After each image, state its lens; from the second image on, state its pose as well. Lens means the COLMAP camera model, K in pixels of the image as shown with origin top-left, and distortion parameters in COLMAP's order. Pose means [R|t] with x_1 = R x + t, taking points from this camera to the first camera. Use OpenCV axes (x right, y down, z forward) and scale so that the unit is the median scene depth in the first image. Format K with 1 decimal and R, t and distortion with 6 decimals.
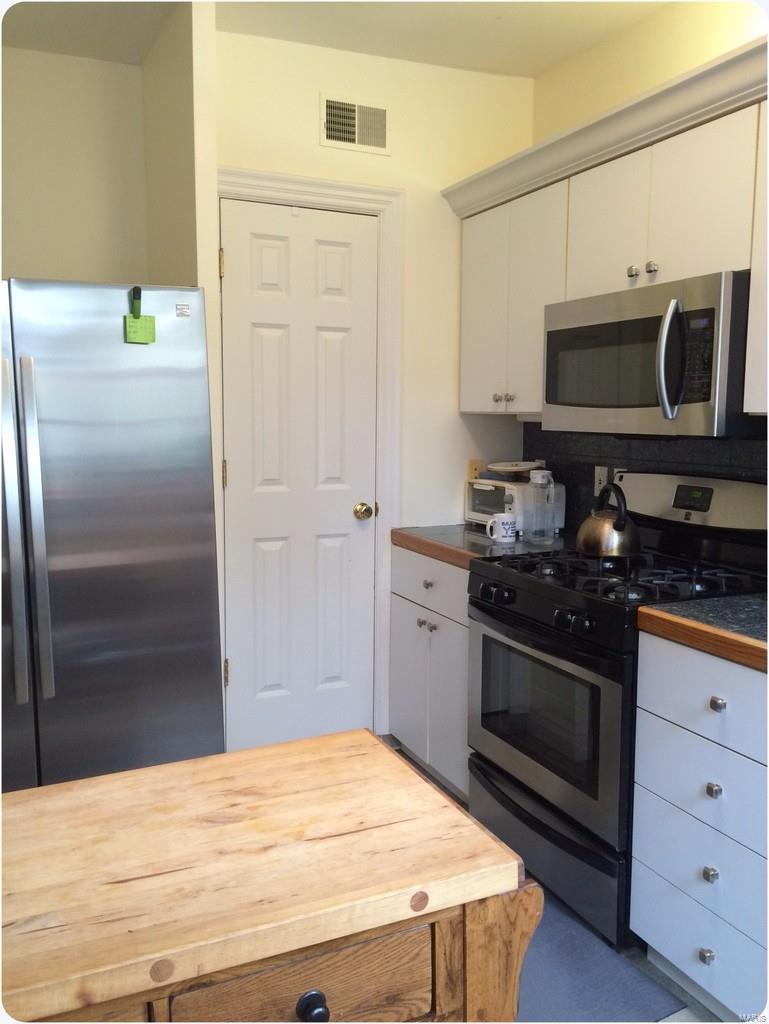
lens RADIAL K [[858.0, 0, 384.5], [0, 858.0, 512.0], [0, 0, 1]] dist [0.090321, -0.141131]
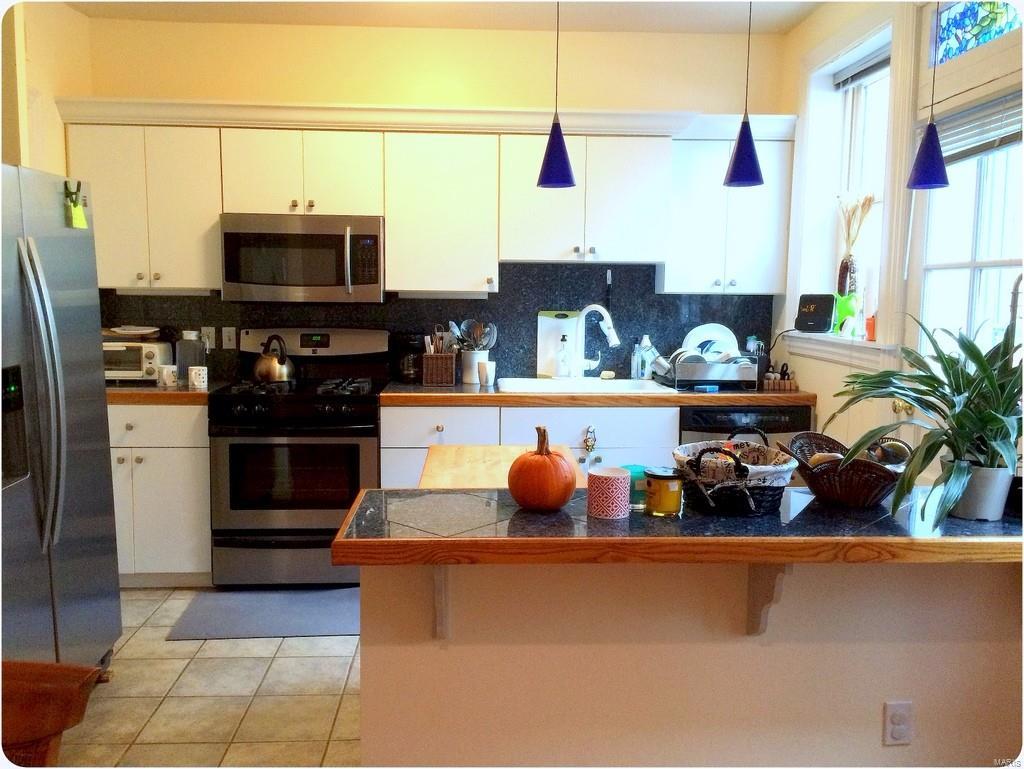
lens RADIAL K [[858.0, 0, 512.0], [0, 858.0, 384.5], [0, 0, 1]] dist [0.090321, -0.141131]
pose [[0.367741, -0.093807, 0.925185, -1.024901], [0.102863, 0.992897, 0.059787, 0.007184], [-0.924222, 0.073181, 0.374779, 0.027637]]
